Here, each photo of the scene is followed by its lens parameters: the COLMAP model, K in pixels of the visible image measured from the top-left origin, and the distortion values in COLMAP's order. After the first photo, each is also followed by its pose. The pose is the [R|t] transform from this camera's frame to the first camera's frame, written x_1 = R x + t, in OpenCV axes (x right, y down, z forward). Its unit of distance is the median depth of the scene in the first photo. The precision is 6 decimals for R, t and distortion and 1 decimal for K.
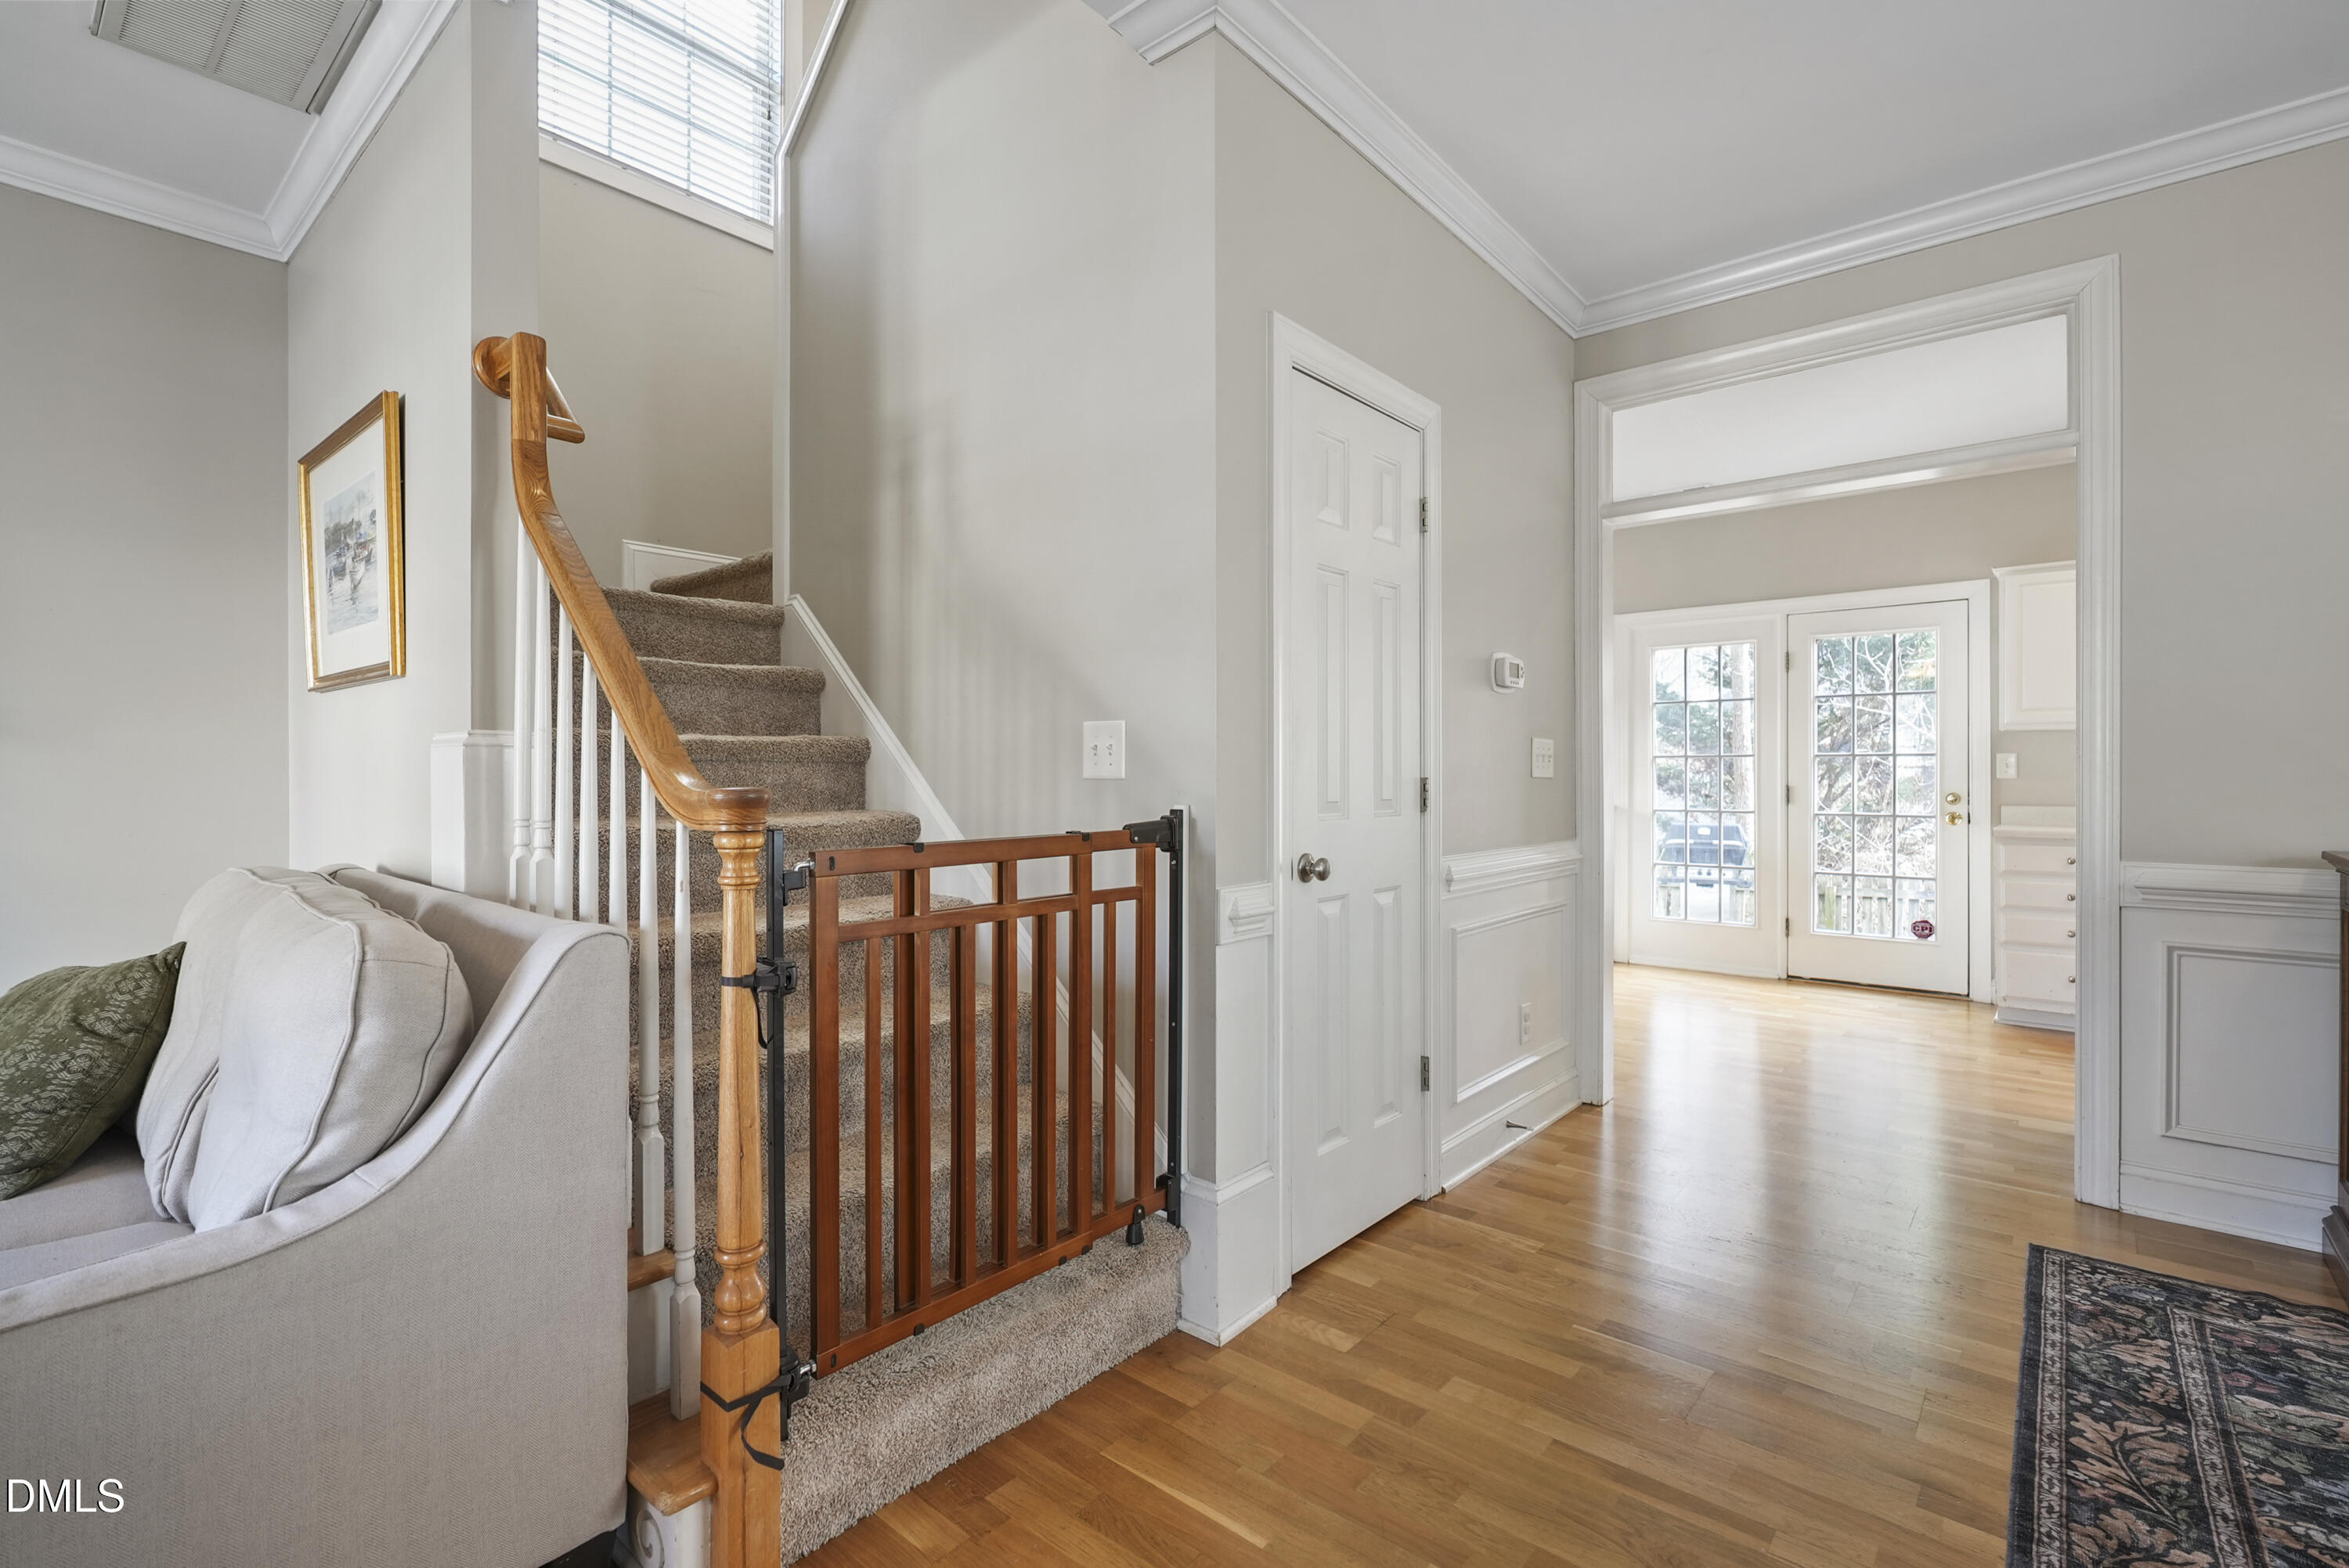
lens RADIAL K [[1058.8, 0, 1170.0], [0, 1058.8, 781.6], [0, 0, 1]] dist [-0.006065, 0.001490]
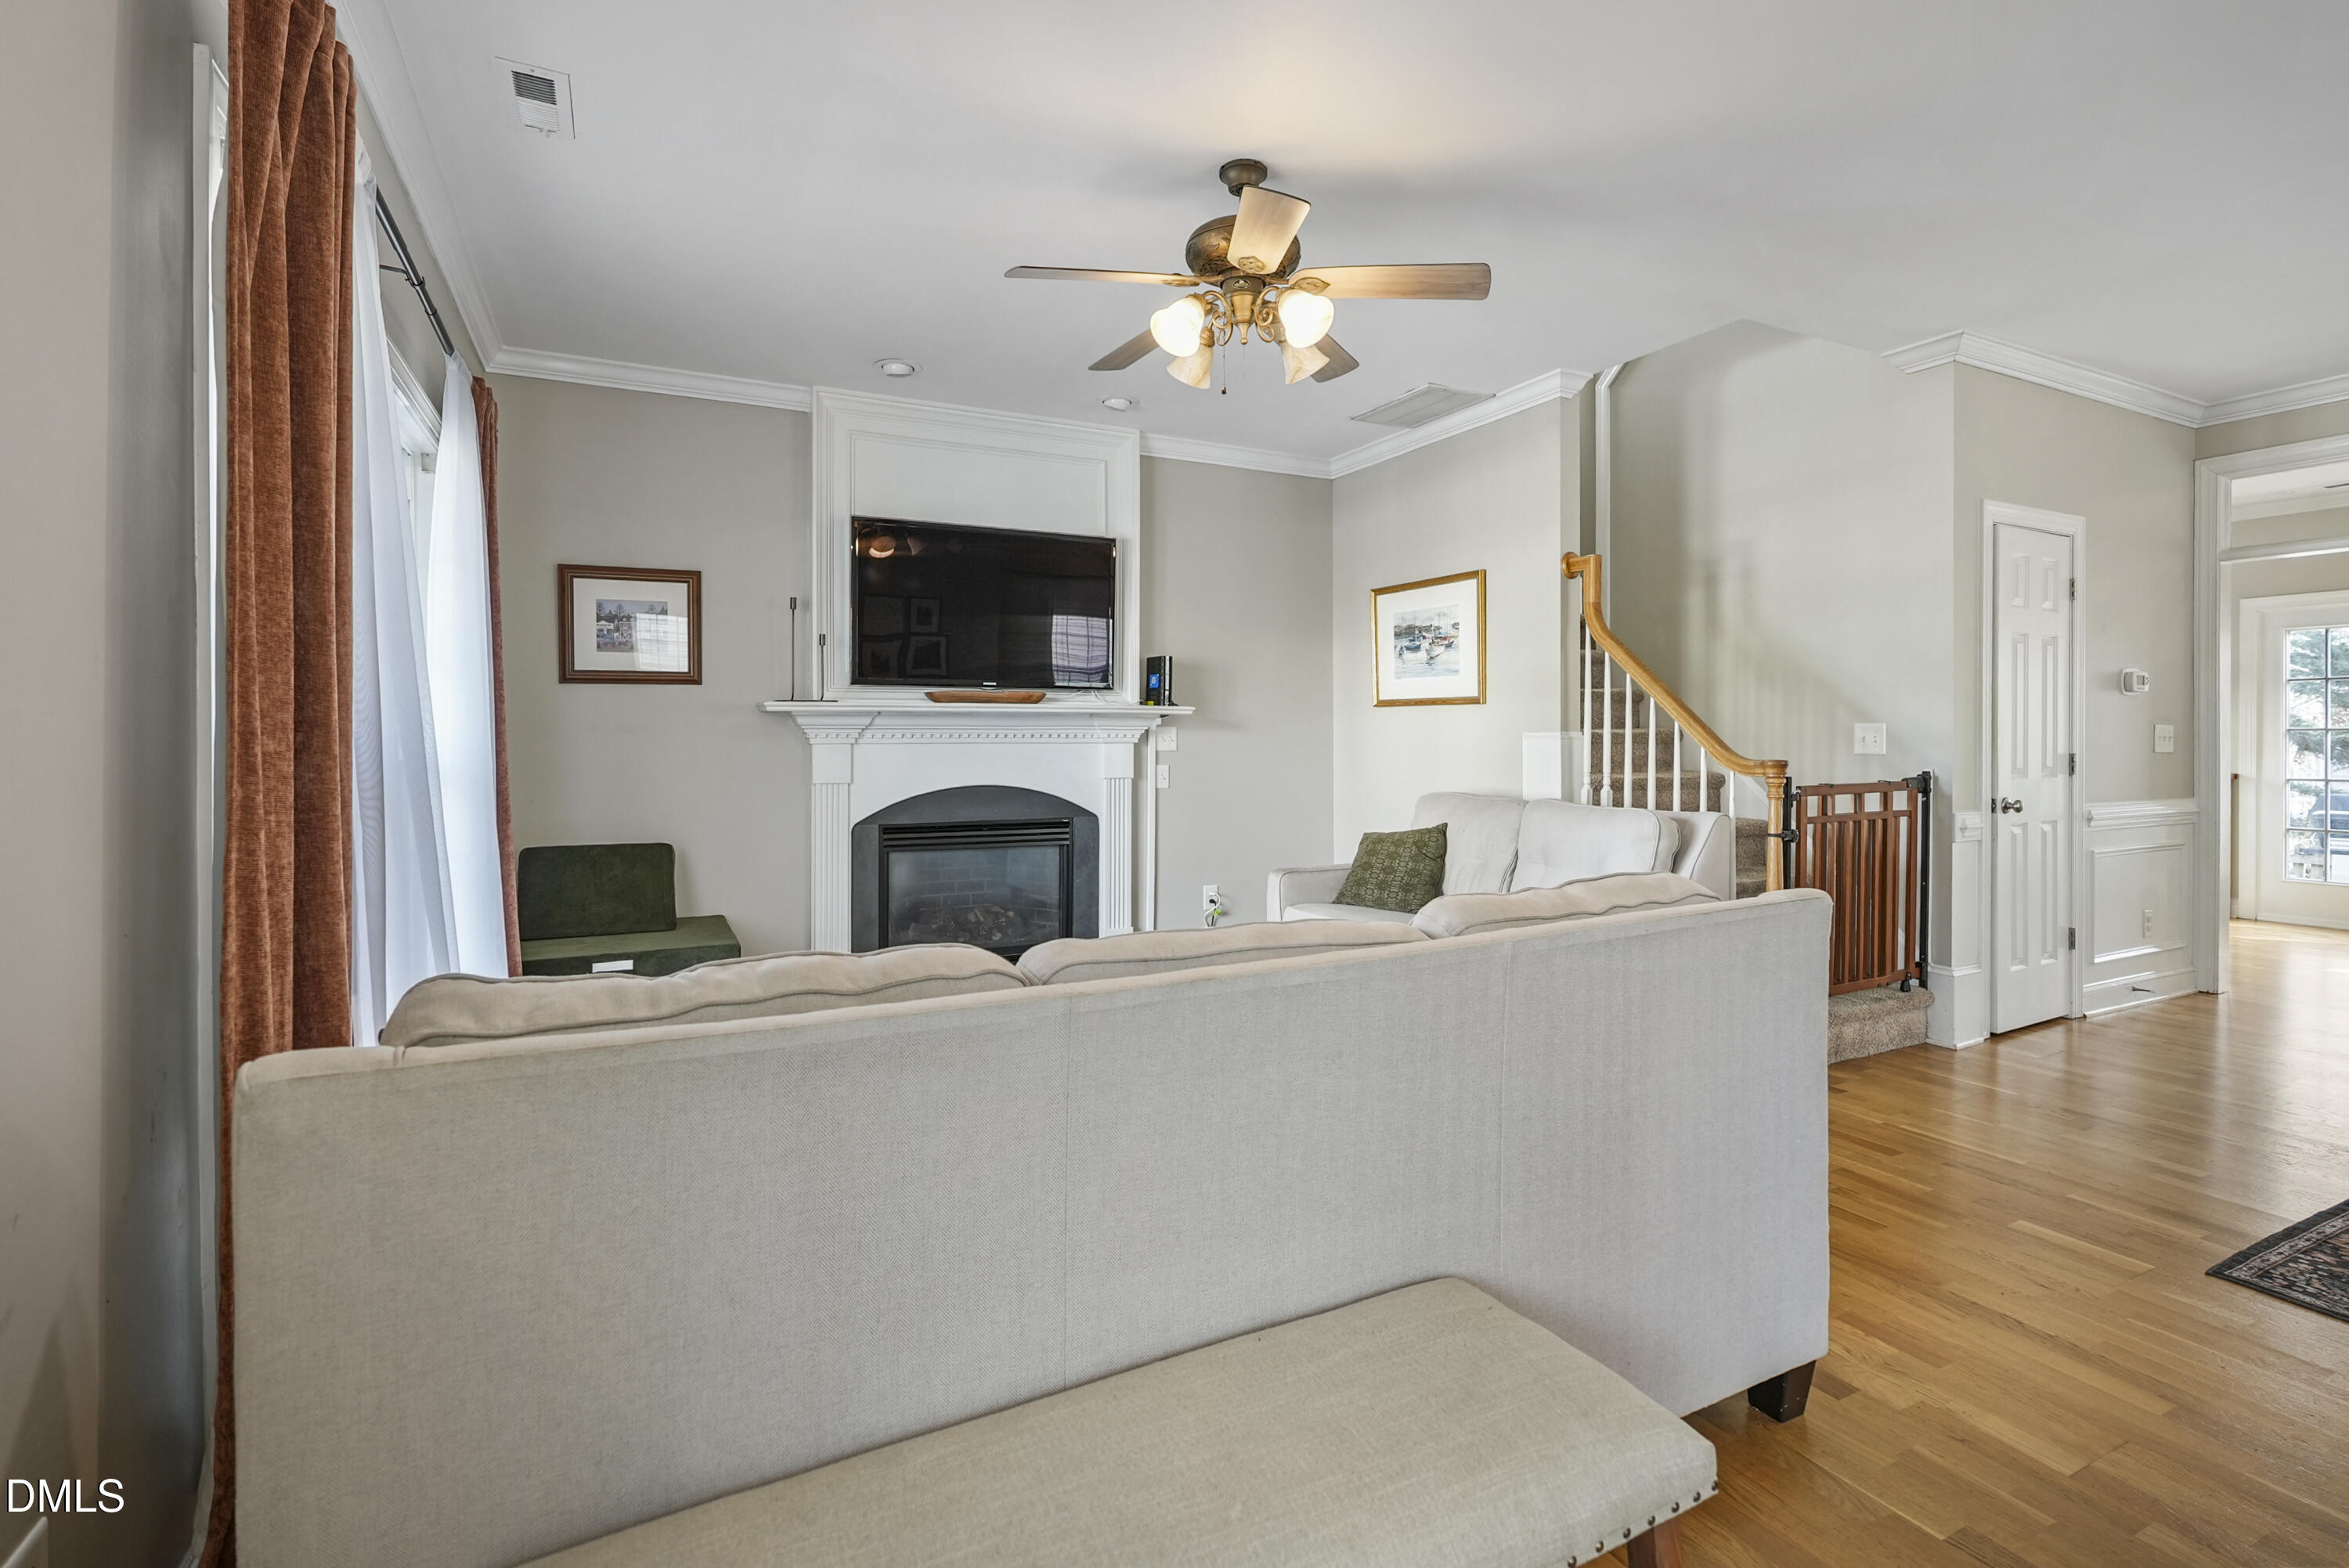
lens RADIAL K [[1058.8, 0, 1199.9], [0, 1058.8, 746.3], [0, 0, 1]] dist [-0.006065, 0.001490]
pose [[0.924346, 0.003671, -0.381537, -0.475496], [-0.002118, 0.999988, 0.004491, -0.024668], [0.381549, -0.003343, 0.924343, -1.254340]]
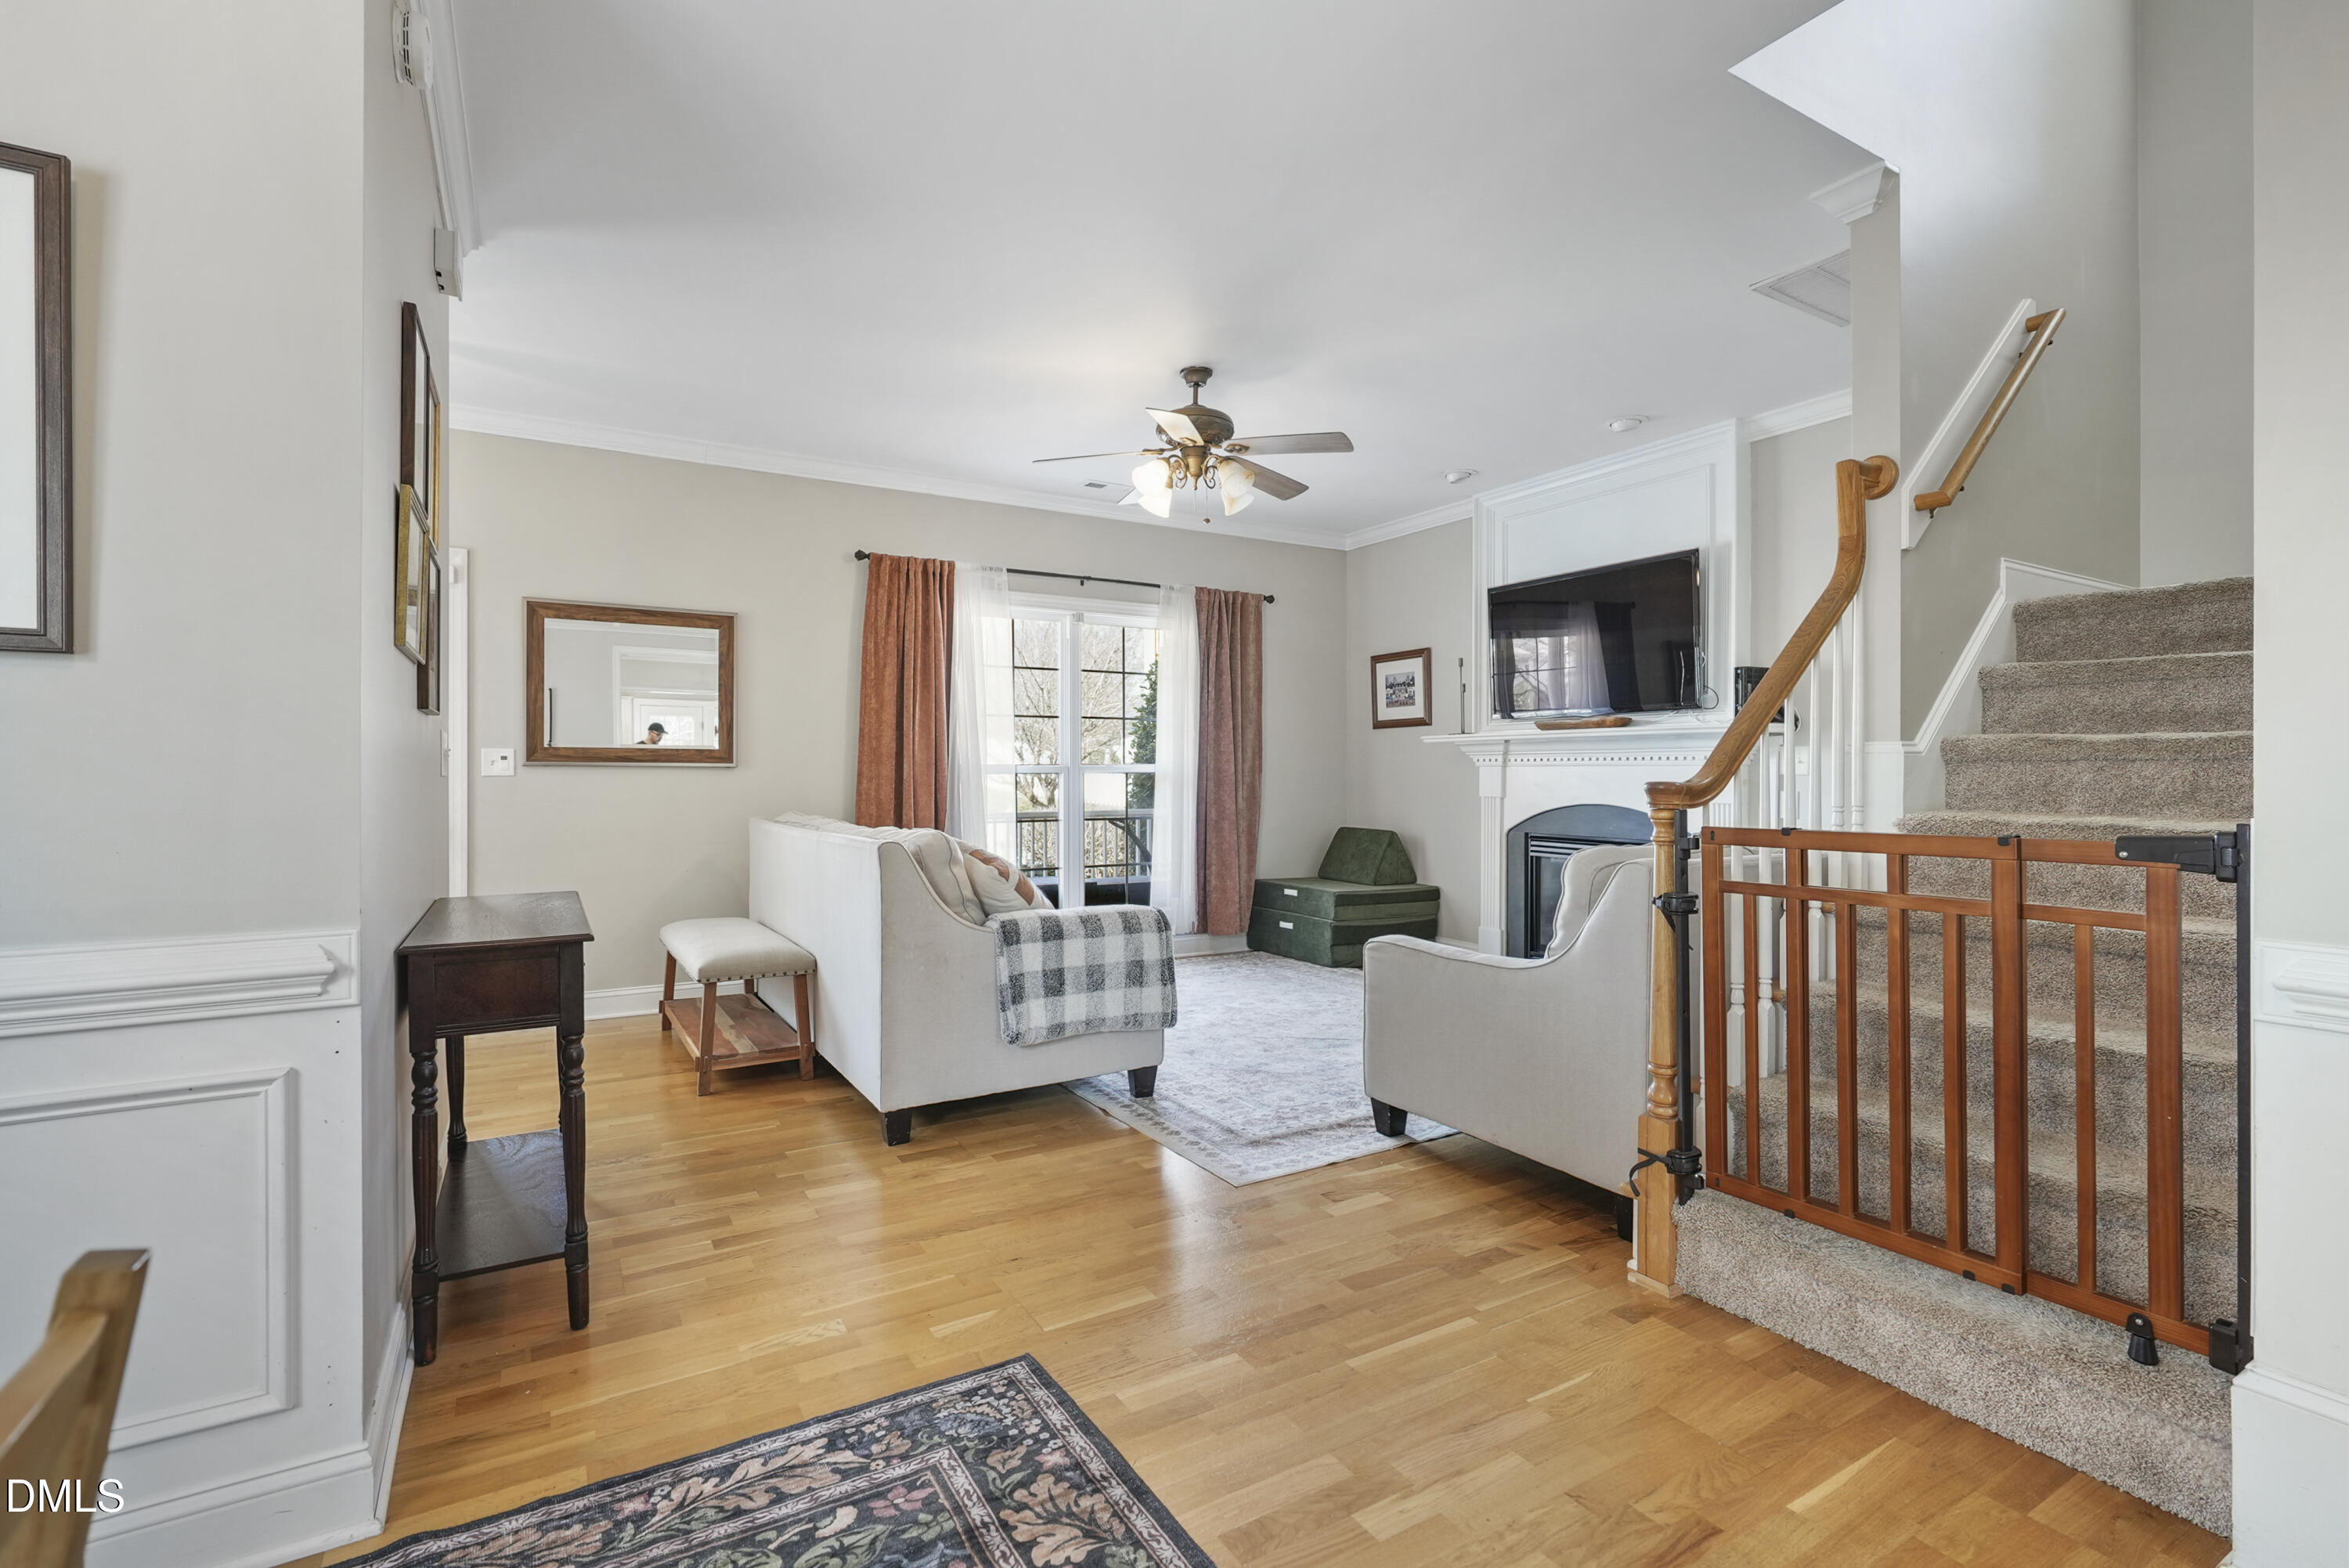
lens RADIAL K [[1058.8, 0, 1150.4], [0, 1058.8, 773.6], [0, 0, 1]] dist [-0.006065, 0.001490]
pose [[-0.325874, 0.000201, -0.945413, 0.901465], [-0.007943, 0.999964, 0.002951, -0.003069], [0.945380, 0.008471, -0.325860, 0.513870]]
